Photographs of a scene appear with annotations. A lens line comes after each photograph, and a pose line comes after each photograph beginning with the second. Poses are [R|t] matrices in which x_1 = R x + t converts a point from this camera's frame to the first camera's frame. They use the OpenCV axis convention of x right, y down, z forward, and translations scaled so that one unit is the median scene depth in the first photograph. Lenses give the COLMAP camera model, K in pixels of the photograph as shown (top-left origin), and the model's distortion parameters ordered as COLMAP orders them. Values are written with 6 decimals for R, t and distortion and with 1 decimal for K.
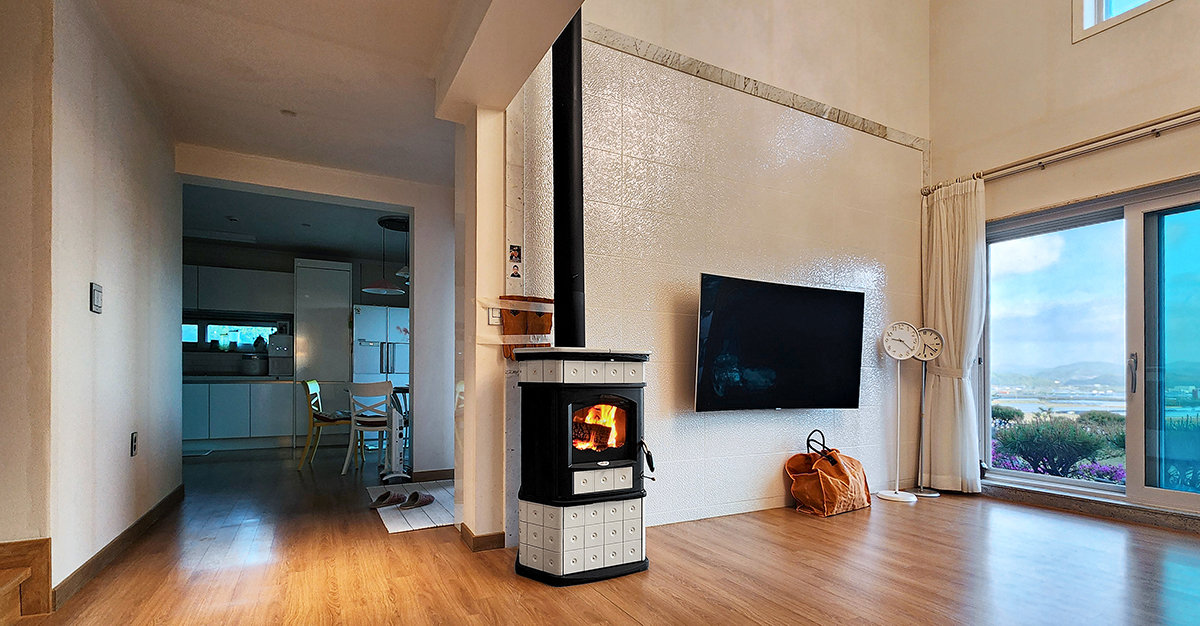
lens RADIAL K [[539.1, 0, 599.5], [0, 539.1, 379.4], [0, 0, 1]] dist [0.000383, 0.000274]
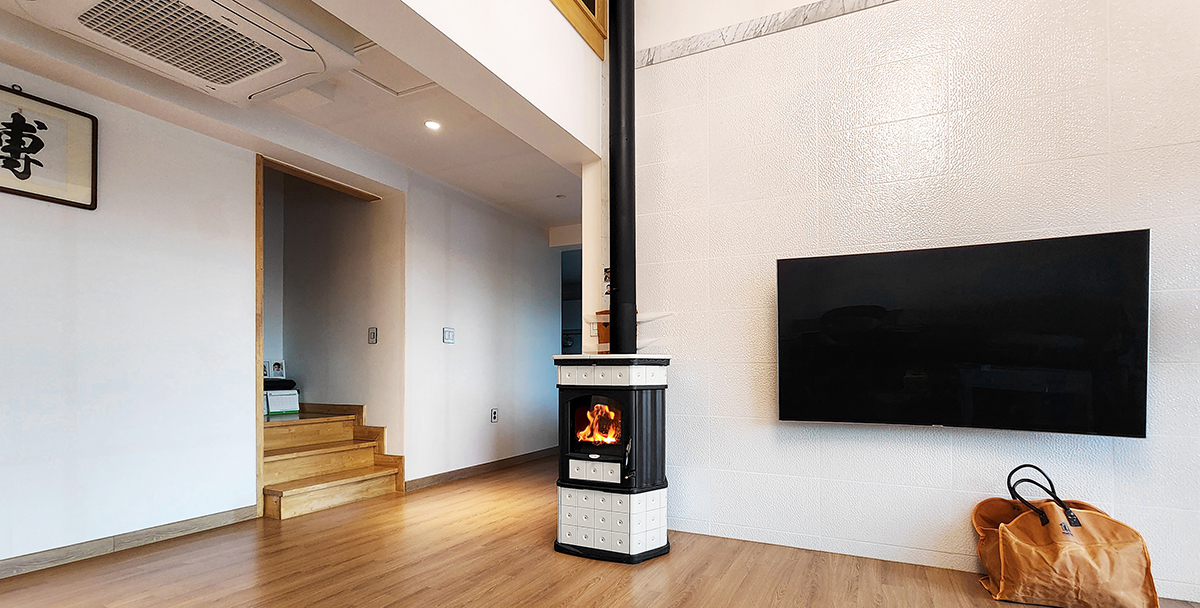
lens RADIAL K [[538.6, 0, 626.0], [0, 538.6, 367.1], [0, 0, 1]] dist [0.009463, -0.000131]
pose [[0.589056, -0.010243, -0.808027, 0.672594], [0.002507, 0.999938, -0.010848, -0.014213], [0.808088, 0.004364, 0.589046, 0.263943]]
